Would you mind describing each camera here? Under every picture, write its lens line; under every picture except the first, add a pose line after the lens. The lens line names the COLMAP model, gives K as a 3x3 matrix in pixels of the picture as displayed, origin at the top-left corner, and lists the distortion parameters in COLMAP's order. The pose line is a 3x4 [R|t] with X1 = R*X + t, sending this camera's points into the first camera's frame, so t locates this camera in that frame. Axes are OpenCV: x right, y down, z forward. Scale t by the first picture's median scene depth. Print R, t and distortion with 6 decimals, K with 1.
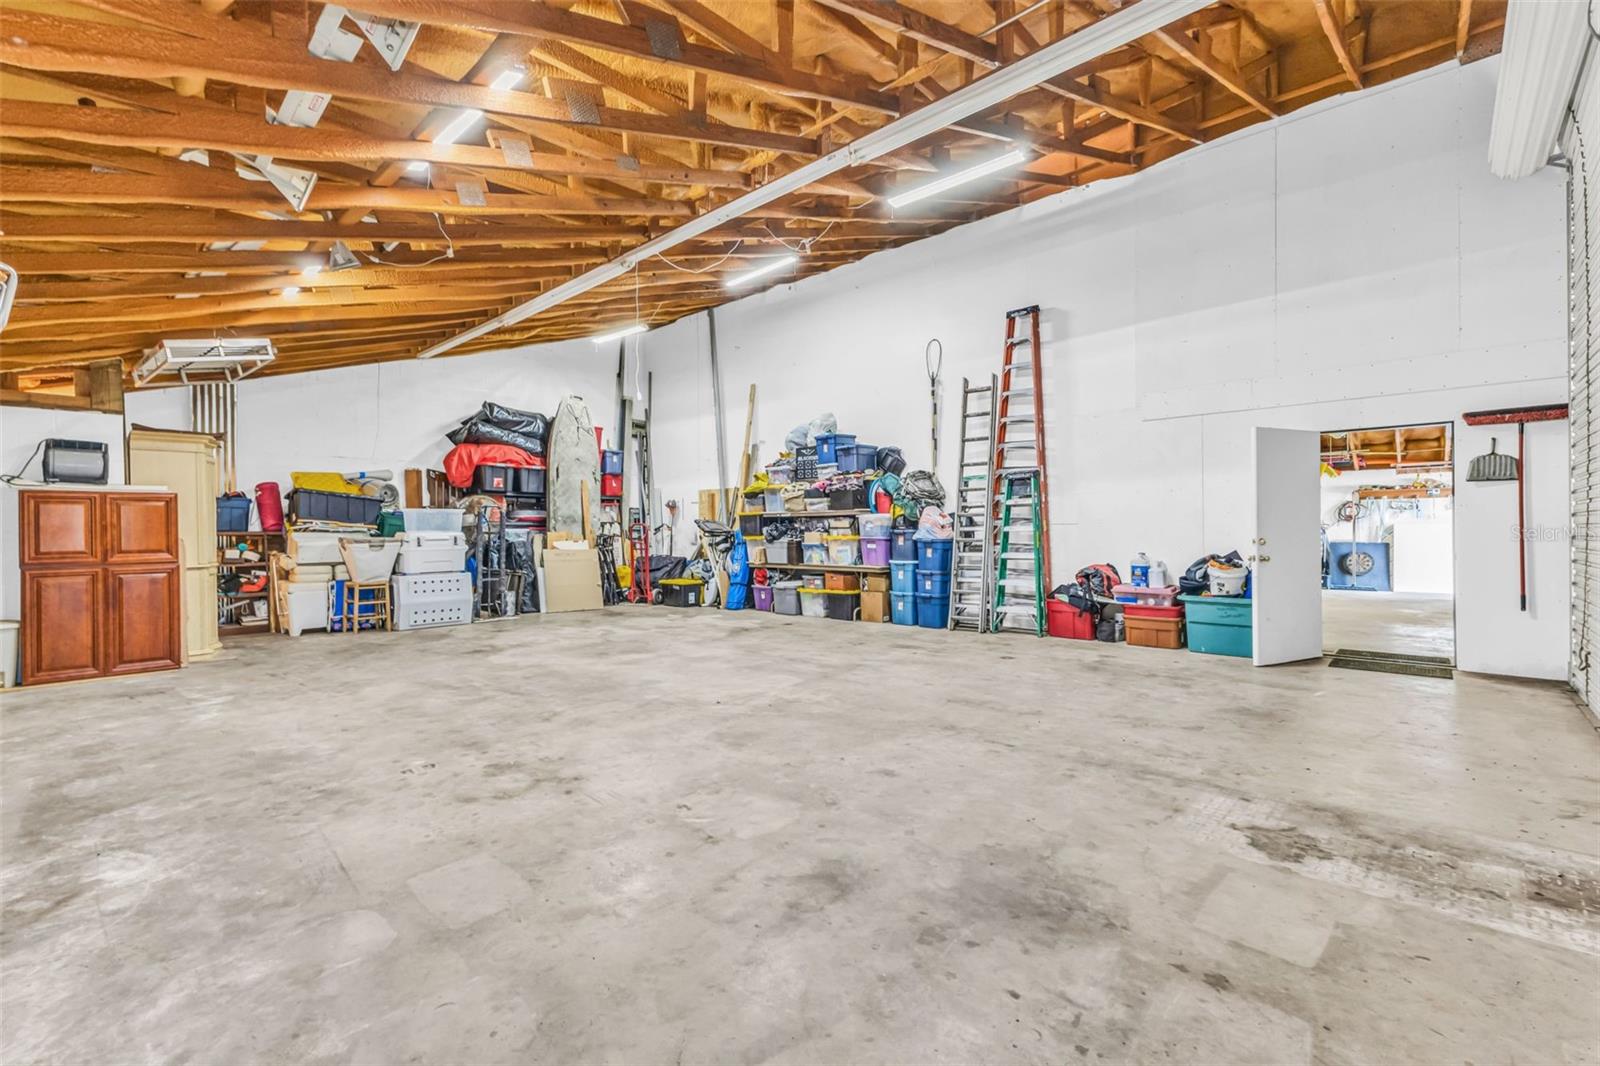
lens RADIAL K [[694.1, 0, 795.5], [0, 694.1, 528.3], [0, 0, 1]] dist [0.008126, -0.000155]
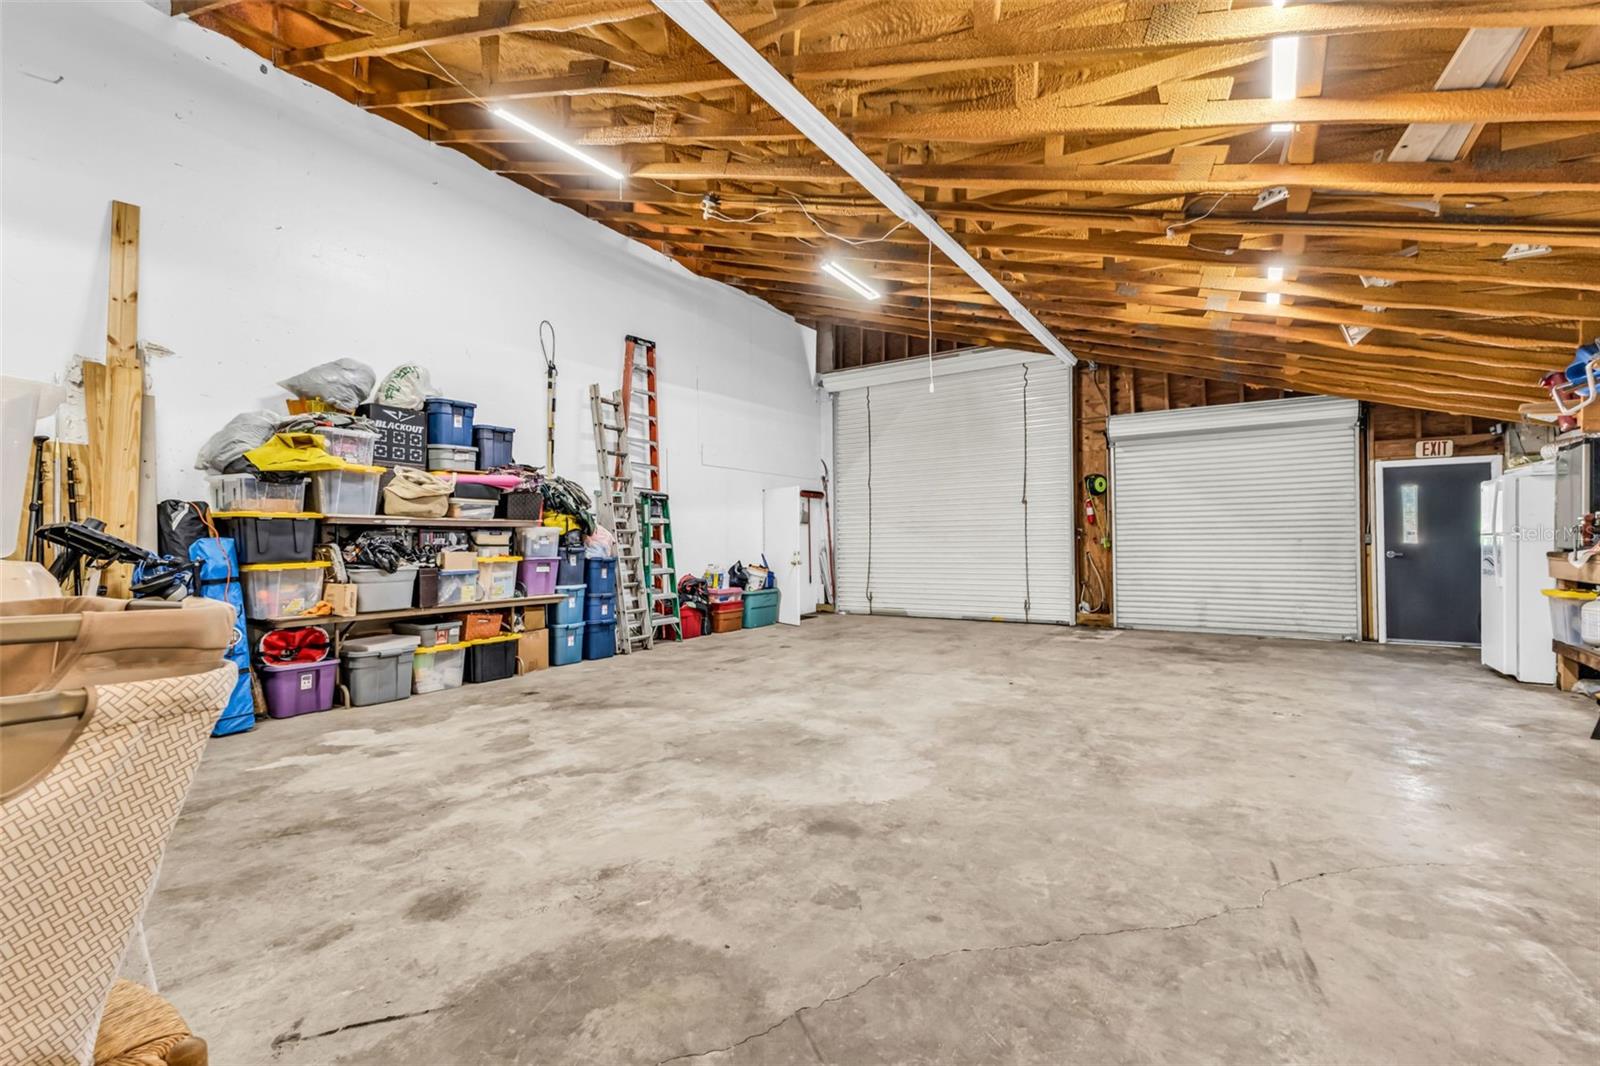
lens RADIAL K [[694.1, 0, 795.5], [0, 694.1, 528.3], [0, 0, 1]] dist [0.008126, -0.000155]
pose [[-0.174389, 0.030045, 0.984218, -1.172539], [0.009542, 0.999539, -0.028822, 0.009845], [-0.984631, 0.004365, -0.174595, 1.477759]]
